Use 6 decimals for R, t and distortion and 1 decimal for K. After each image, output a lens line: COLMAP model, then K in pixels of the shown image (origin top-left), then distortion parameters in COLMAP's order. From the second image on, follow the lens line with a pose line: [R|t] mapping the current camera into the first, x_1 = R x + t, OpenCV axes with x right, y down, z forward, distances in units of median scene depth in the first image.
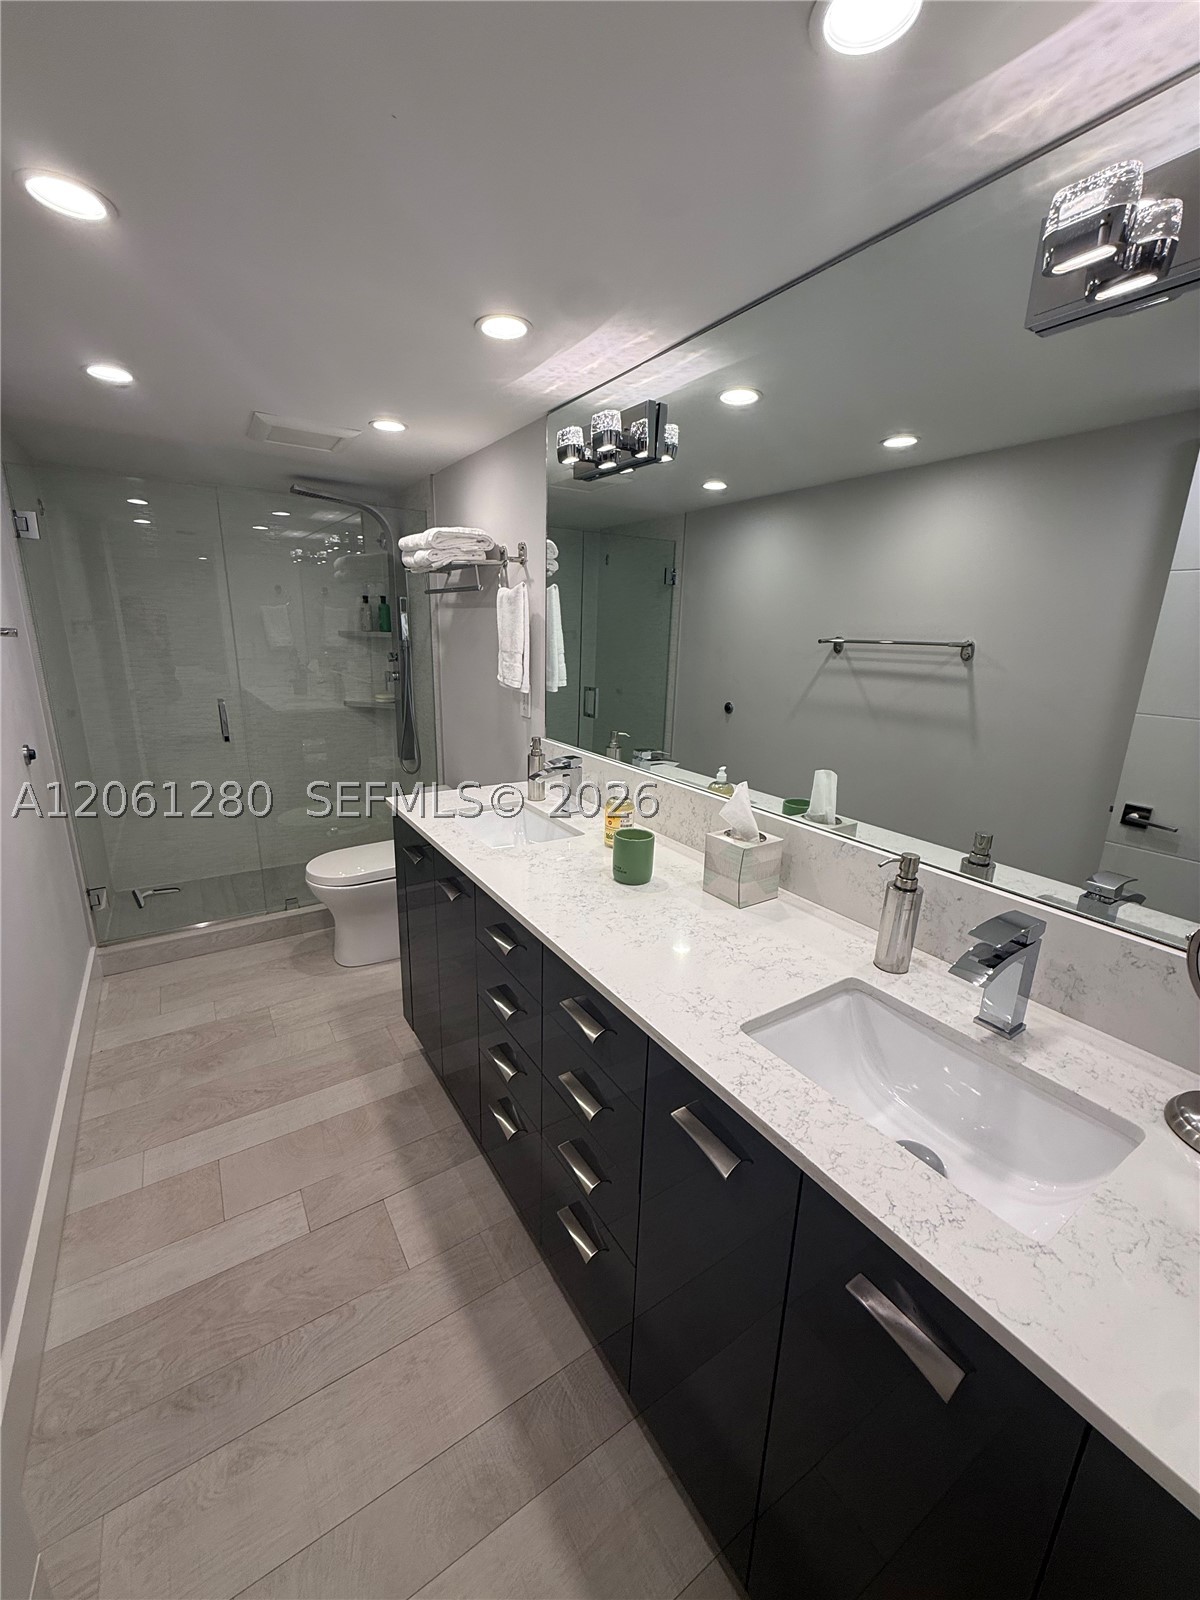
lens RADIAL K [[635.2, 0, 601.4], [0, 635.2, 799.7], [0, 0, 1]] dist [-0.000718, -0.000602]
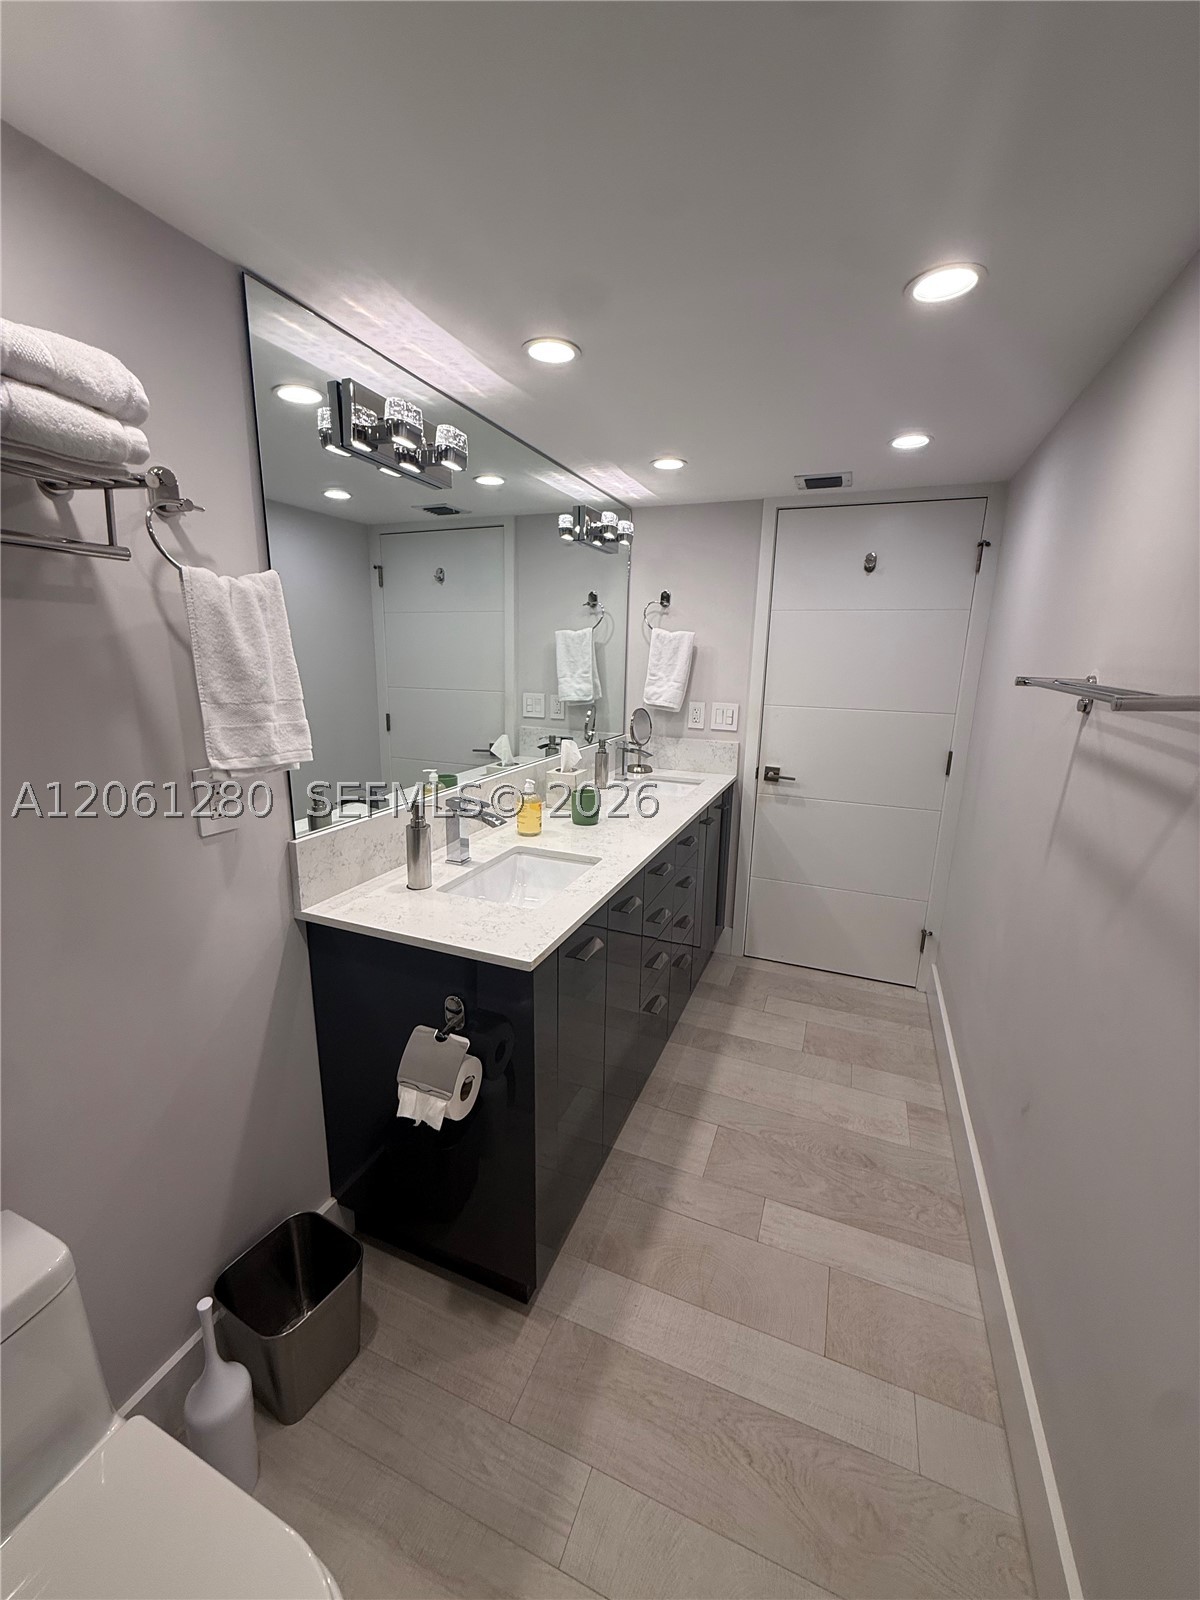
lens RADIAL K [[635.2, 0, 589.5], [0, 635.2, 804.2], [0, 0, 1]] dist [-0.000718, -0.000602]
pose [[-0.556116, -0.228222, 0.799156, -0.966121], [0.190184, 0.901099, 0.389680, -0.417171], [-0.809052, 0.368694, -0.457711, 1.423425]]
